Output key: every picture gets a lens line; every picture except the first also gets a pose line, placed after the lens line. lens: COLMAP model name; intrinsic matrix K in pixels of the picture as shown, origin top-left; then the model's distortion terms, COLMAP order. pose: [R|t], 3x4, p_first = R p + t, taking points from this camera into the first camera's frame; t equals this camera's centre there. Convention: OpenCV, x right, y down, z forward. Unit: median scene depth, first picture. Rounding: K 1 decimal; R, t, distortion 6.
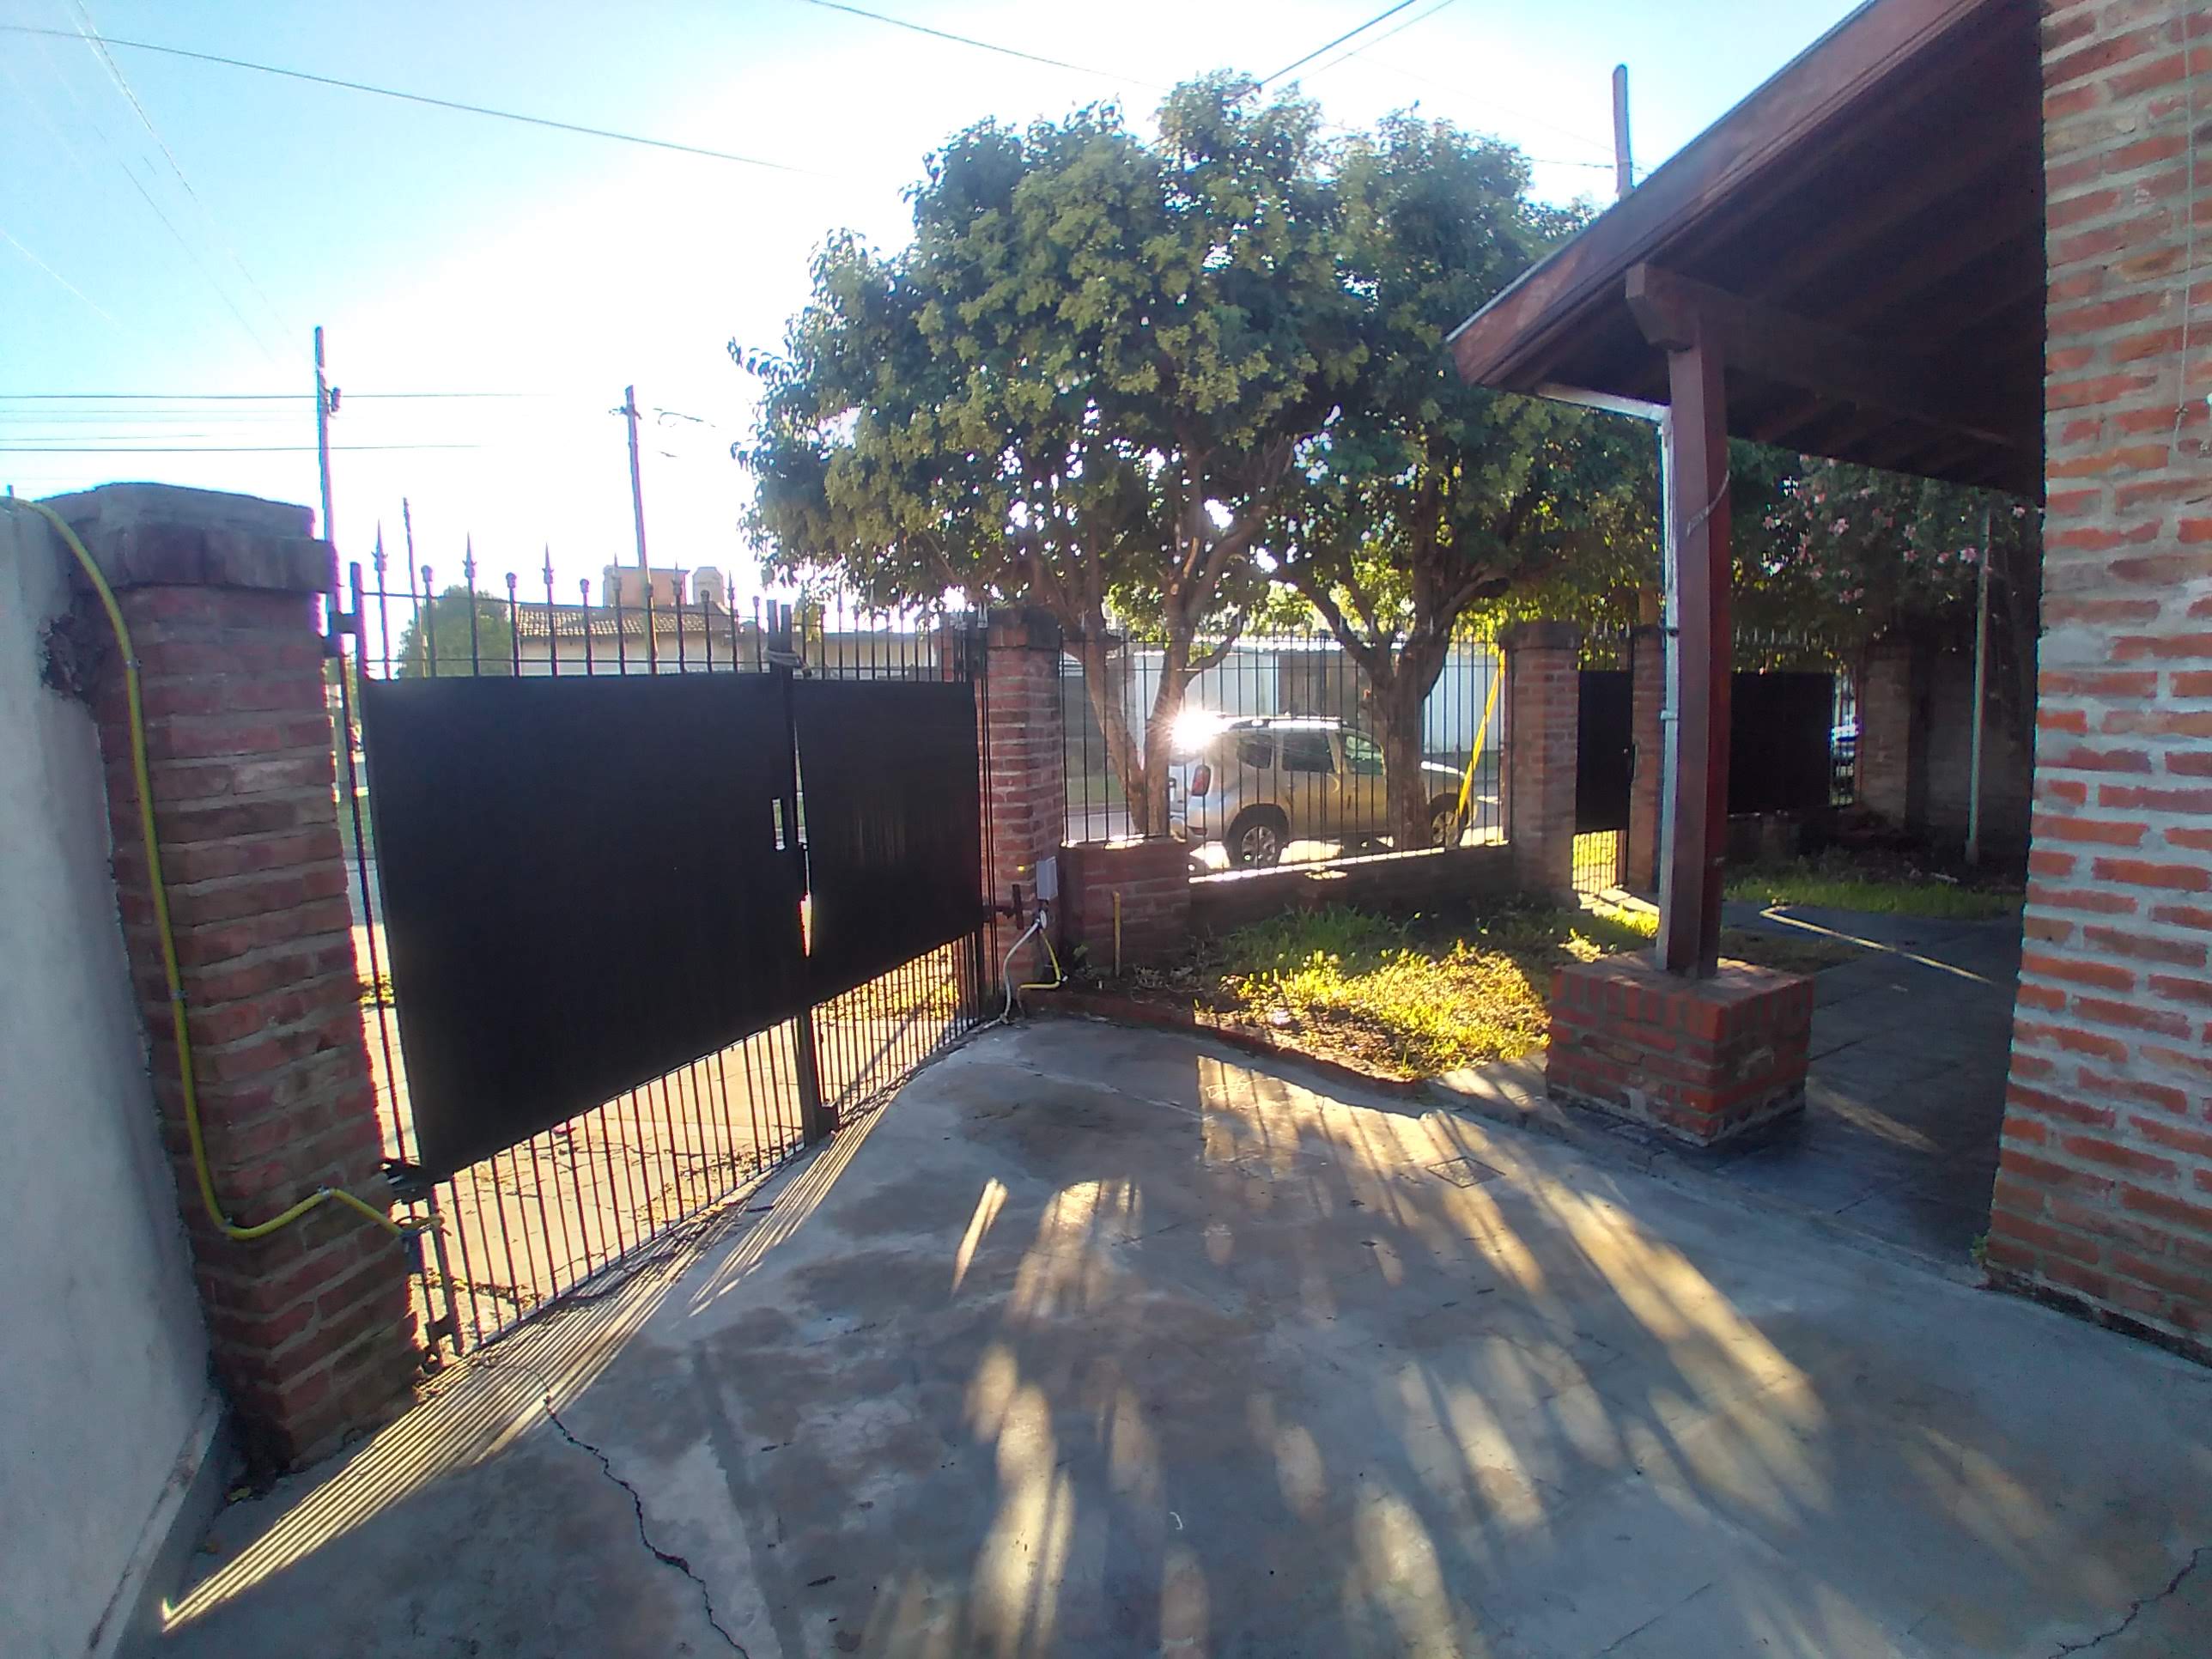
lens RADIAL K [[1168.5, 0, 1118.0], [0, 1168.5, 825.8], [0, 0, 1]] dist [-0.029979, 0.000009]
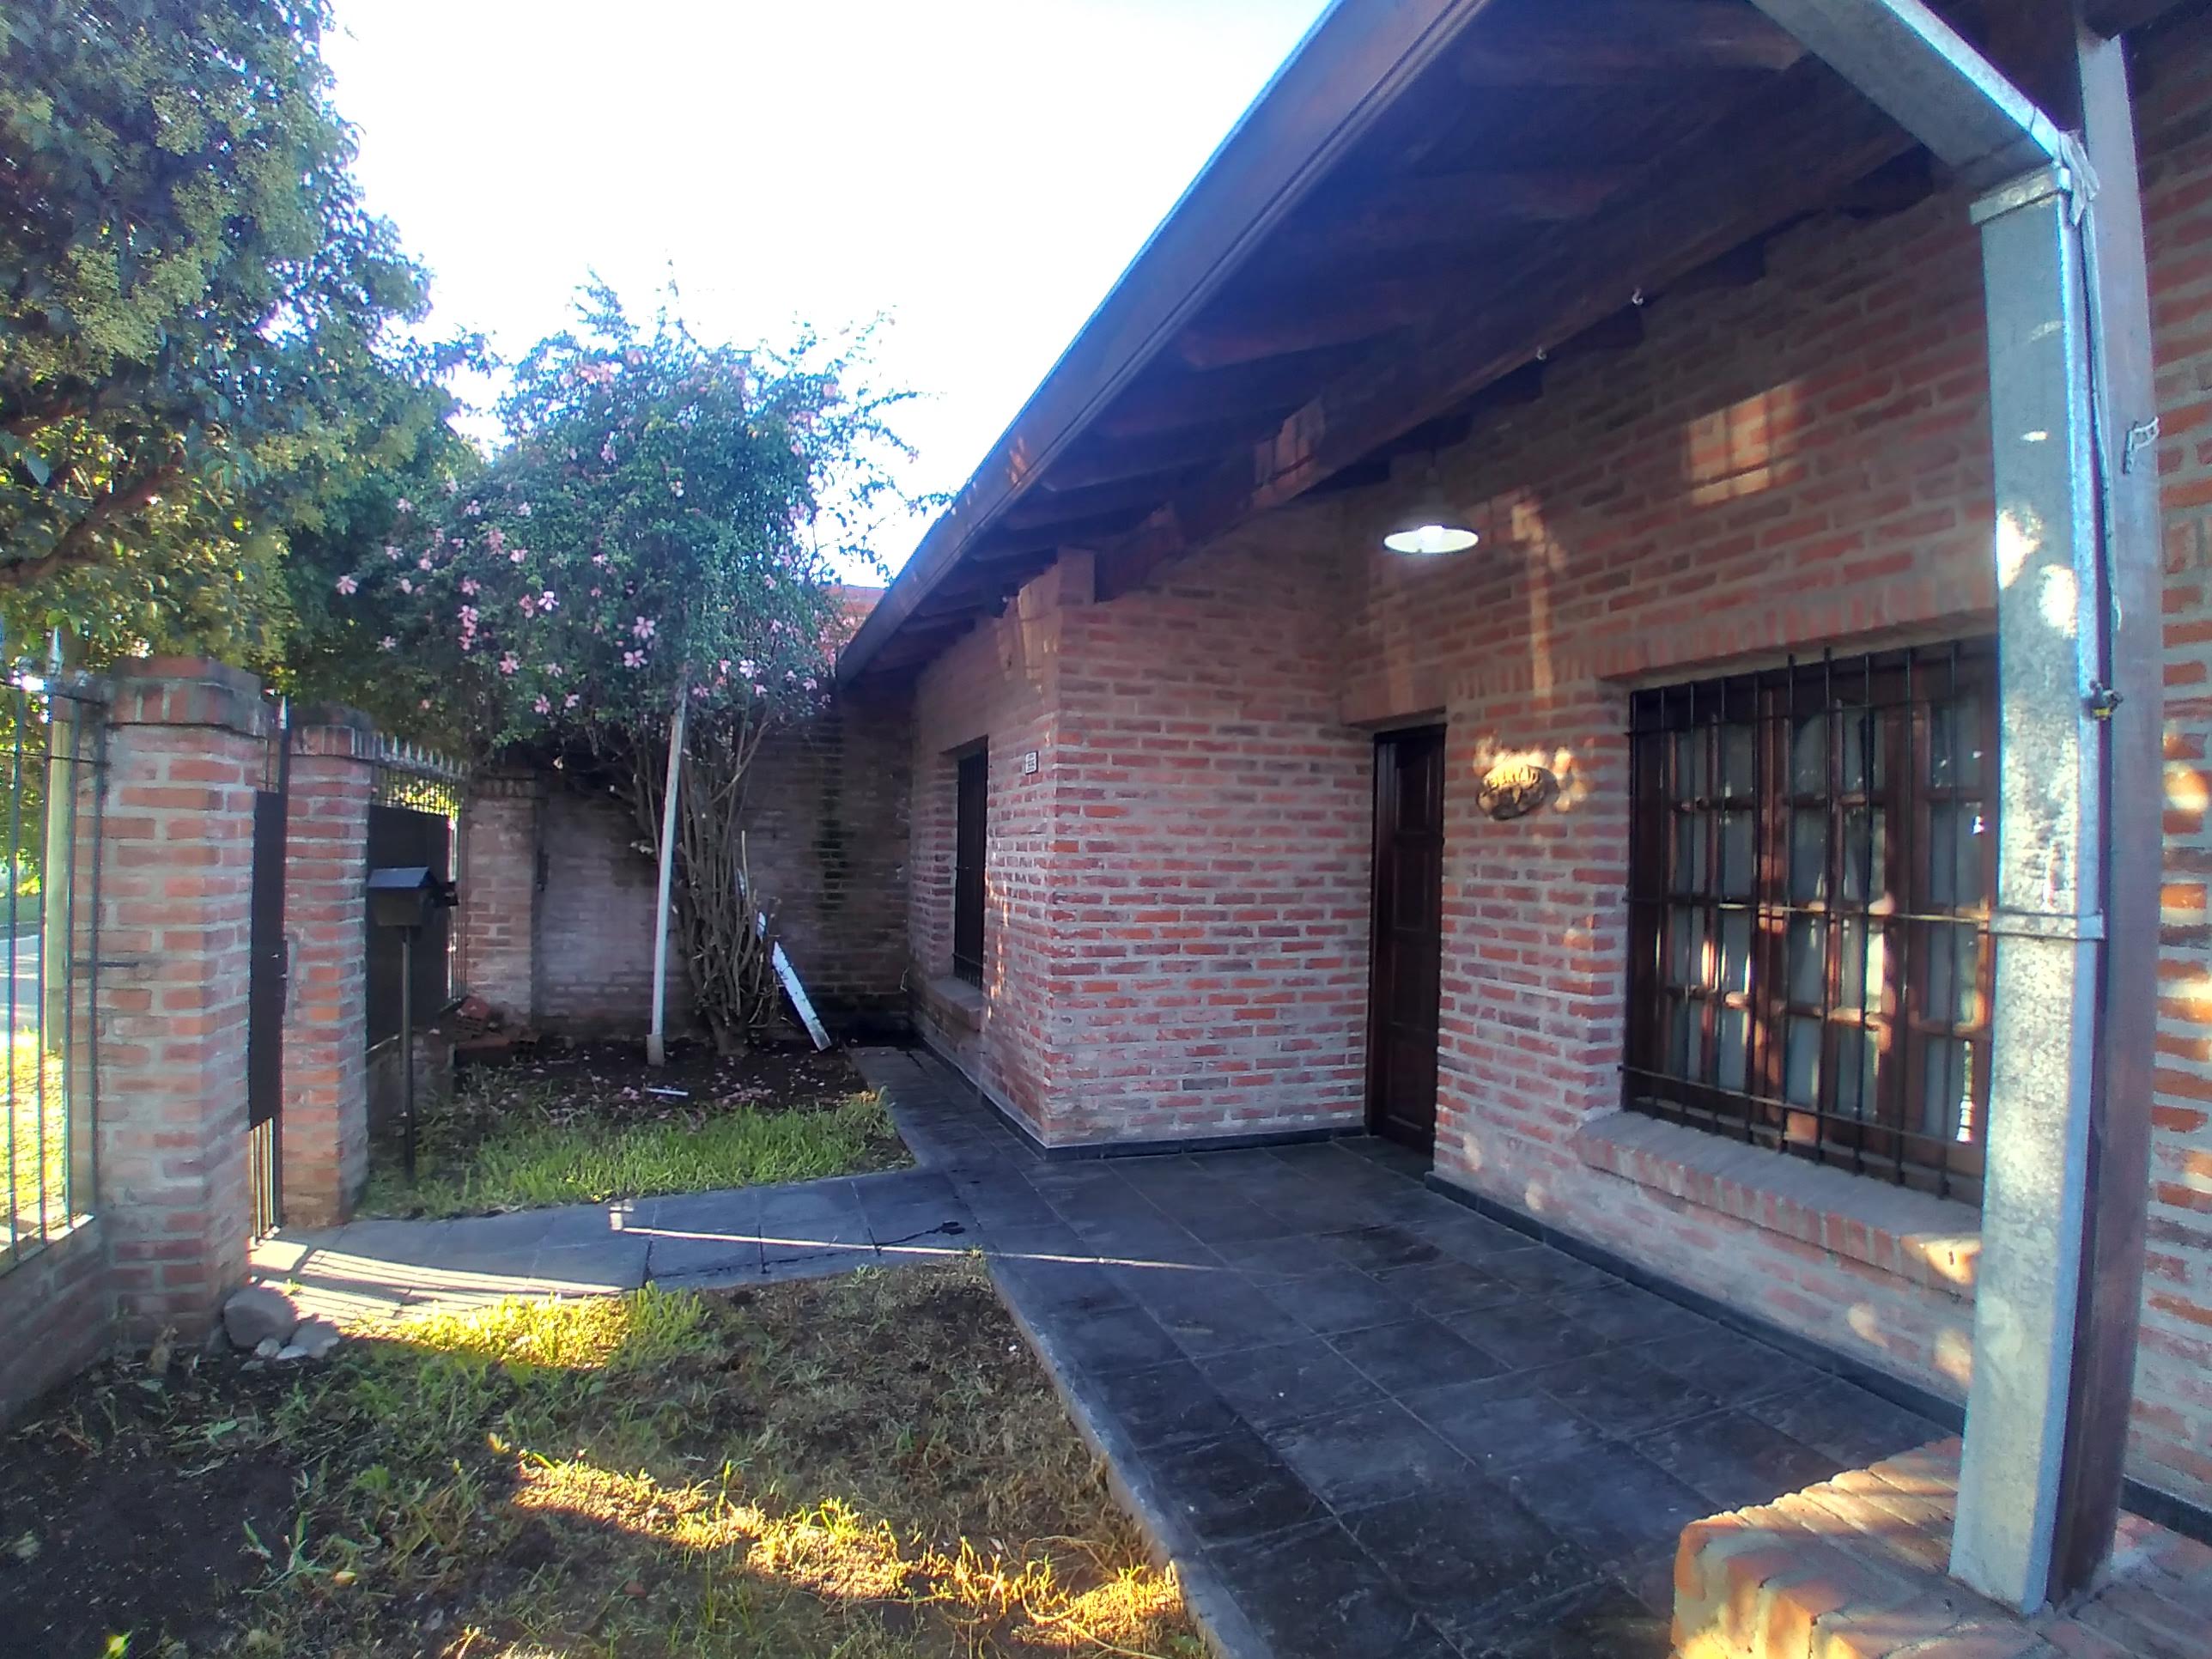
lens RADIAL K [[1168.5, 0, 1097.9], [0, 1168.5, 838.8], [0, 0, 1]] dist [-0.029979, 0.000009]
pose [[0.222688, 0.024742, 0.974576, 0.123293], [0.087558, 0.995130, -0.045271, -0.205134], [-0.970950, 0.095414, 0.219437, 1.842406]]
